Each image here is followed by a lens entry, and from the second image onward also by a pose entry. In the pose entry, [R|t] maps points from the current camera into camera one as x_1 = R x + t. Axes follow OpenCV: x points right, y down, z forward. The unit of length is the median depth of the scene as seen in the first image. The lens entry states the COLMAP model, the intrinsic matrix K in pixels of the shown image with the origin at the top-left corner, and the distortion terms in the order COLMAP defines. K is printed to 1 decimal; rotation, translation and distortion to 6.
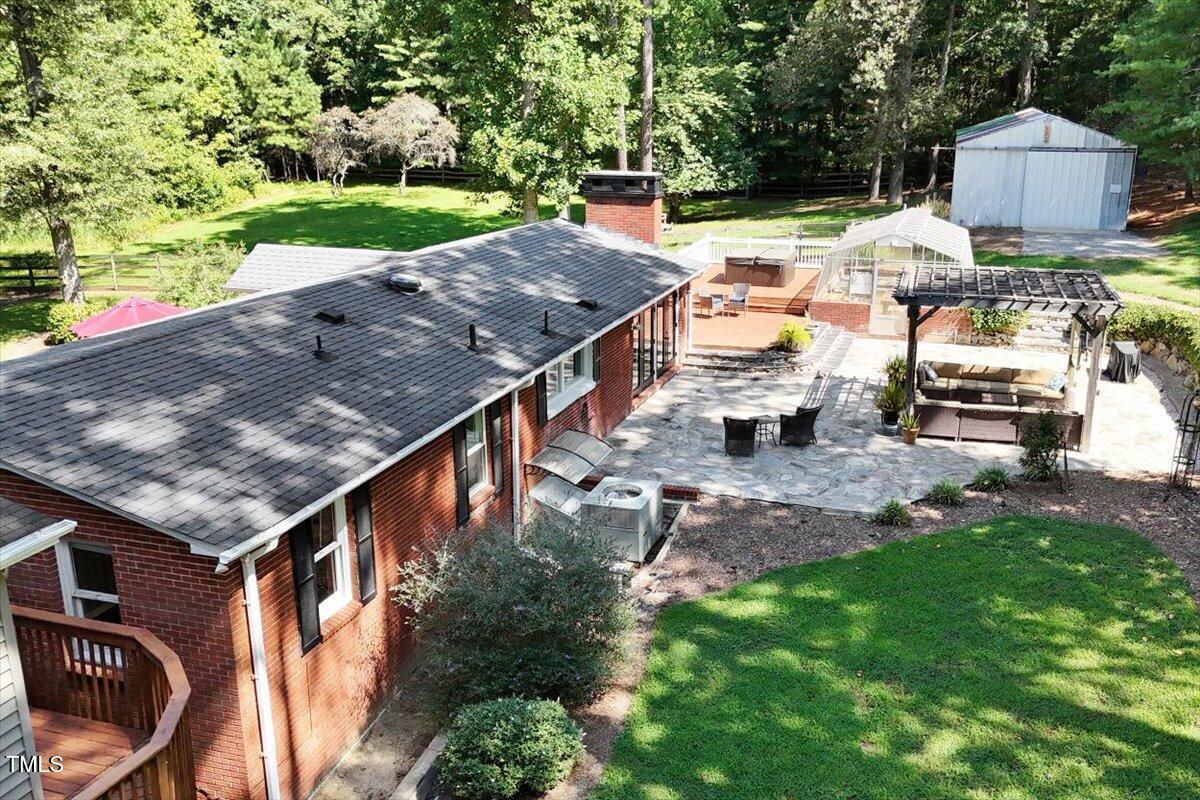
lens RADIAL K [[1046.7, 0, 639.8], [0, 1046.7, 400.2], [0, 0, 1]] dist [0.050605, 0.001472]
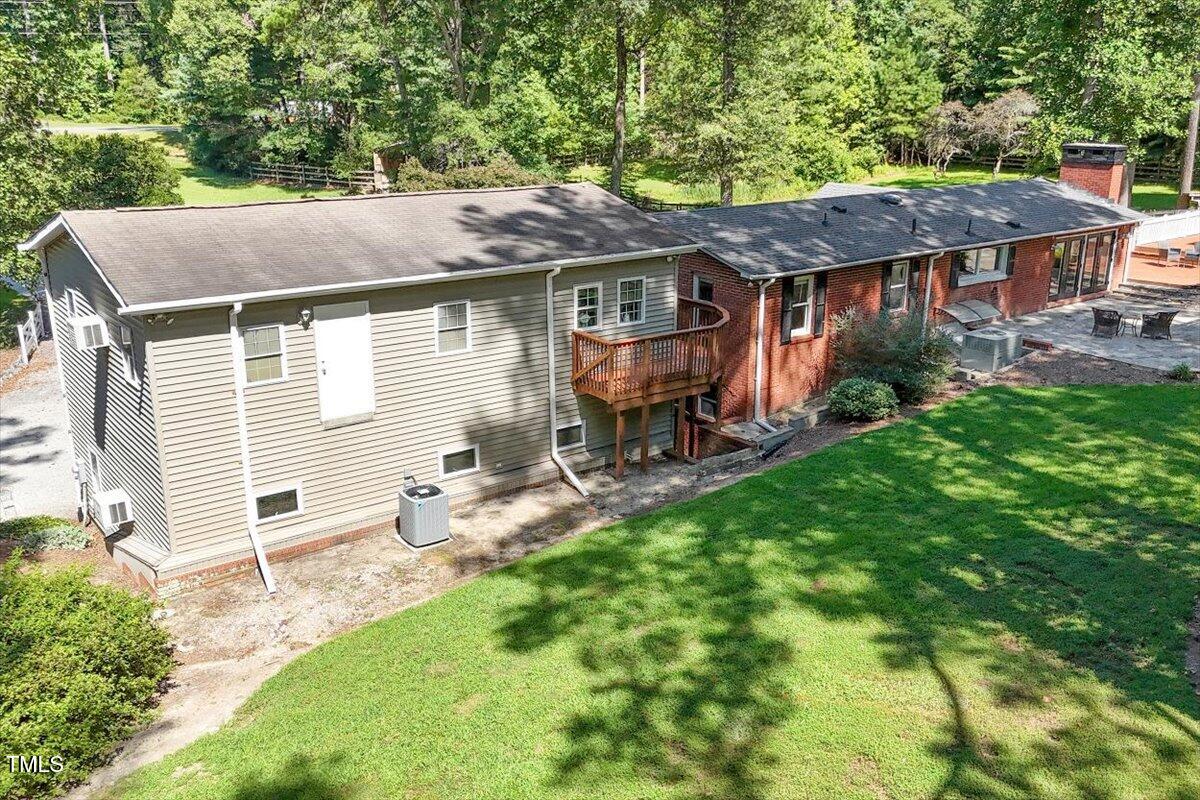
lens RADIAL K [[1046.7, 0, 639.8], [0, 1046.7, 400.2], [0, 0, 1]] dist [0.050605, 0.001472]
pose [[0.833328, 0.165315, -0.527480, 0.095137], [-0.164695, 0.985148, 0.048560, 0.047517], [0.527674, 0.046407, 0.848178, -0.155993]]
